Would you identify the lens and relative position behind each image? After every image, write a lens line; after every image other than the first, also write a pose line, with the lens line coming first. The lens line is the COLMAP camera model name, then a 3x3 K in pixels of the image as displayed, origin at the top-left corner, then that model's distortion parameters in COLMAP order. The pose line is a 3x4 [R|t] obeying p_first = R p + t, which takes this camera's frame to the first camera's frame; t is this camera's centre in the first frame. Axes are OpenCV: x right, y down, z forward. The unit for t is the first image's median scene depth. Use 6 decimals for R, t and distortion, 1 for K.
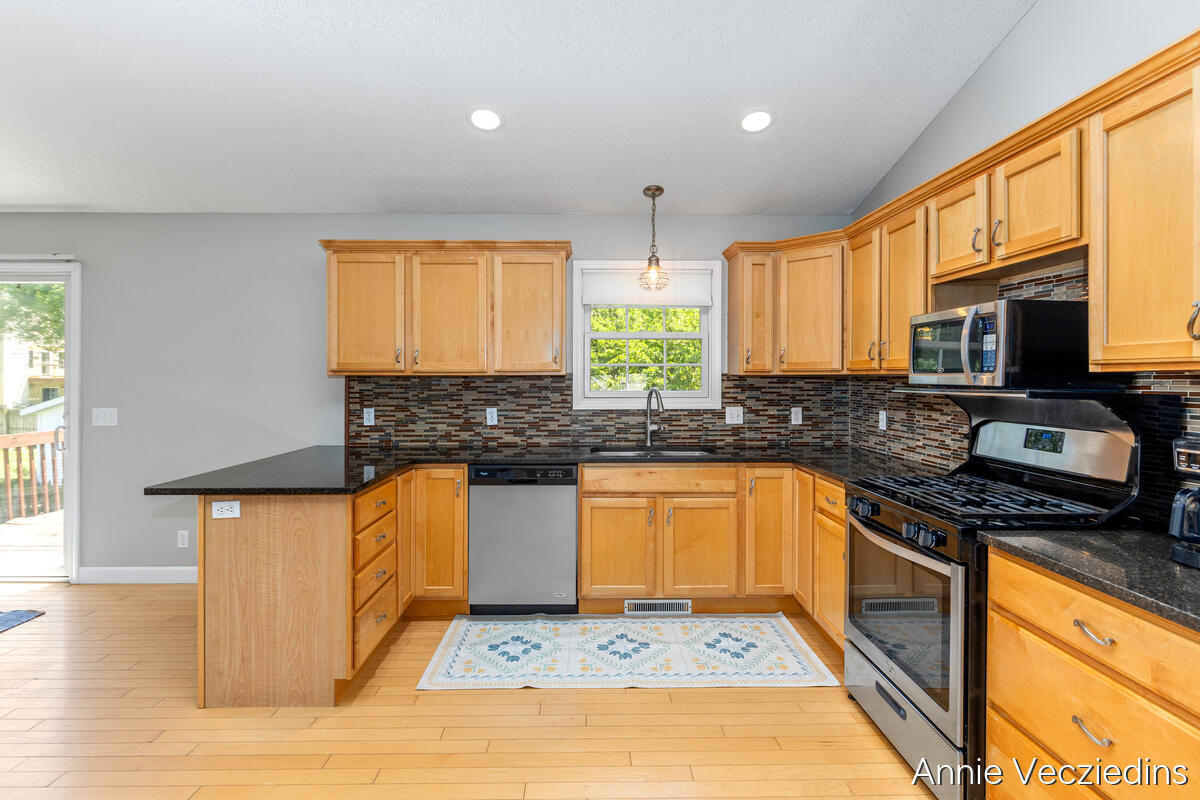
lens RADIAL K [[570.5, 0, 590.8], [0, 570.5, 378.8], [0, 0, 1]] dist [-0.003974, 0.000418]
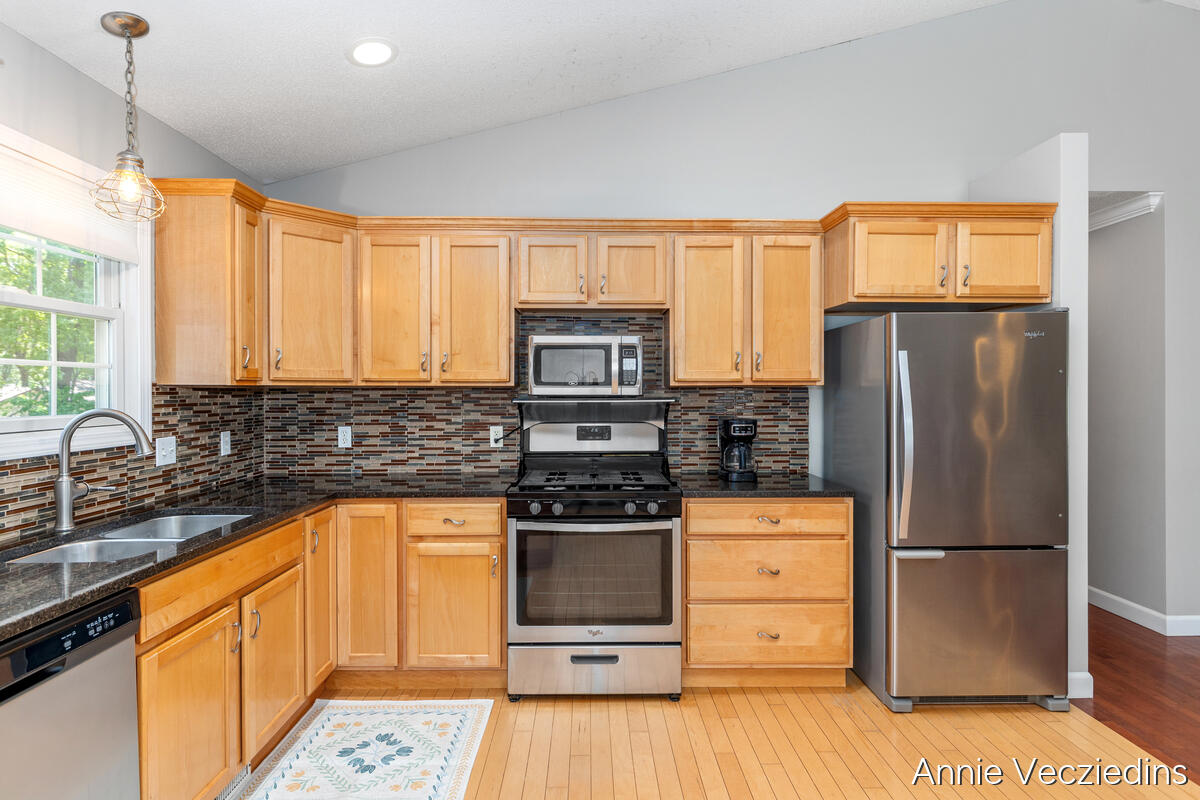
lens RADIAL K [[628.8, 0, 597.6], [0, 628.8, 397.0], [0, 0, 1]] dist [0.006672, 0.000712]
pose [[-0.002192, -0.010381, 0.999944, -0.501347], [0.002530, 0.999943, 0.010387, 0.000471], [-0.999994, 0.002553, -0.002165, 0.632103]]
